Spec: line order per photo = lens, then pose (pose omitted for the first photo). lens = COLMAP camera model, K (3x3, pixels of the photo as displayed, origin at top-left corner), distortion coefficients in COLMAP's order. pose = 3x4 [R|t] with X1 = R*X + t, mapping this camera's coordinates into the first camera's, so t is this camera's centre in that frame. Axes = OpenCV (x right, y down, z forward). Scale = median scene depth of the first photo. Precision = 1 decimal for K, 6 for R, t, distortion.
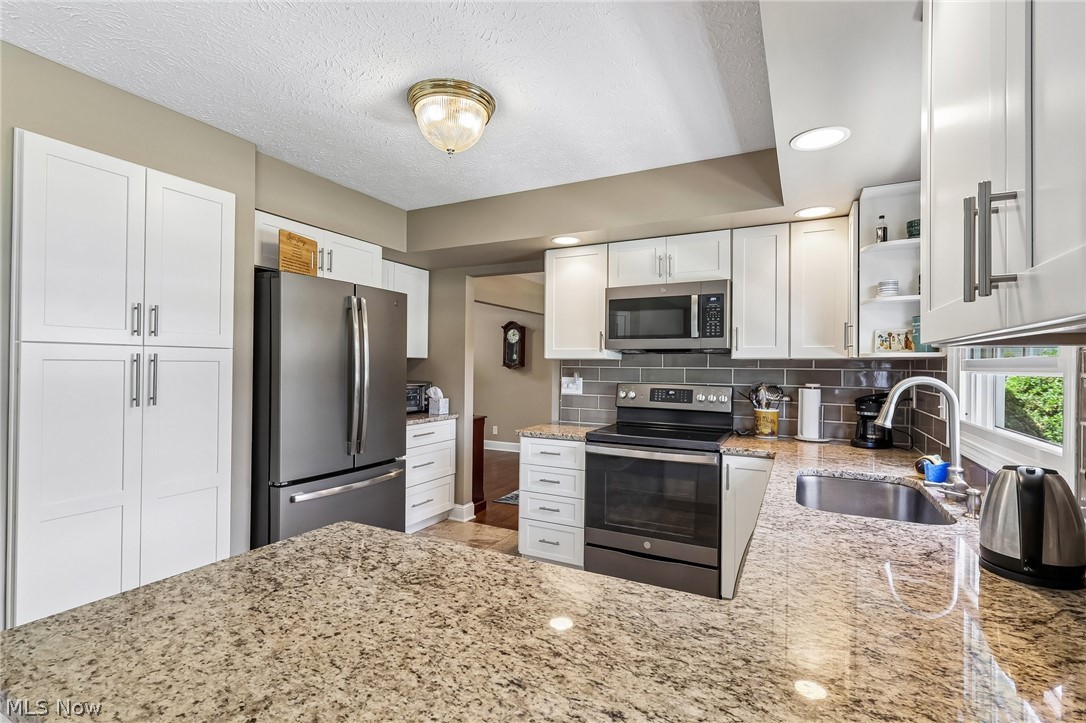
lens RADIAL K [[502.9, 0, 542.2], [0, 502.9, 362.2], [0, 0, 1]] dist [-0.001268, 0.000127]
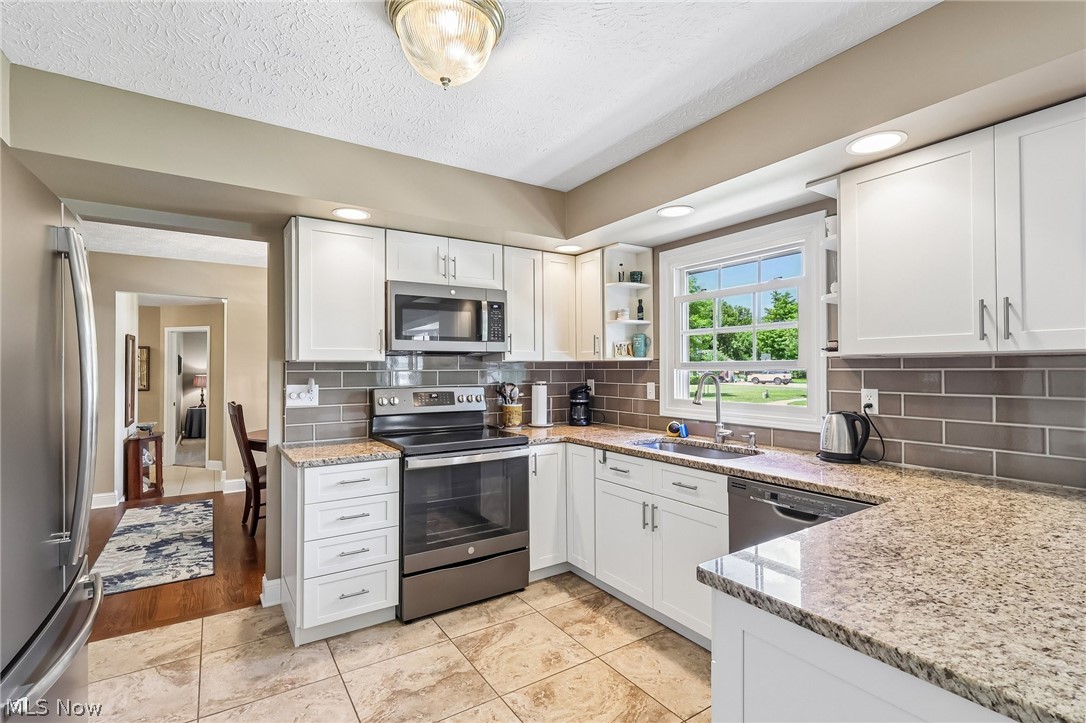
lens RADIAL K [[502.9, 0, 538.1], [0, 502.9, 363.0], [0, 0, 1]] dist [-0.001268, 0.000127]
pose [[0.493839, -0.002300, 0.869550, -0.590473], [0.004095, 0.999992, 0.000320, -0.003083], [-0.869544, 0.003403, 0.493844, 0.402906]]
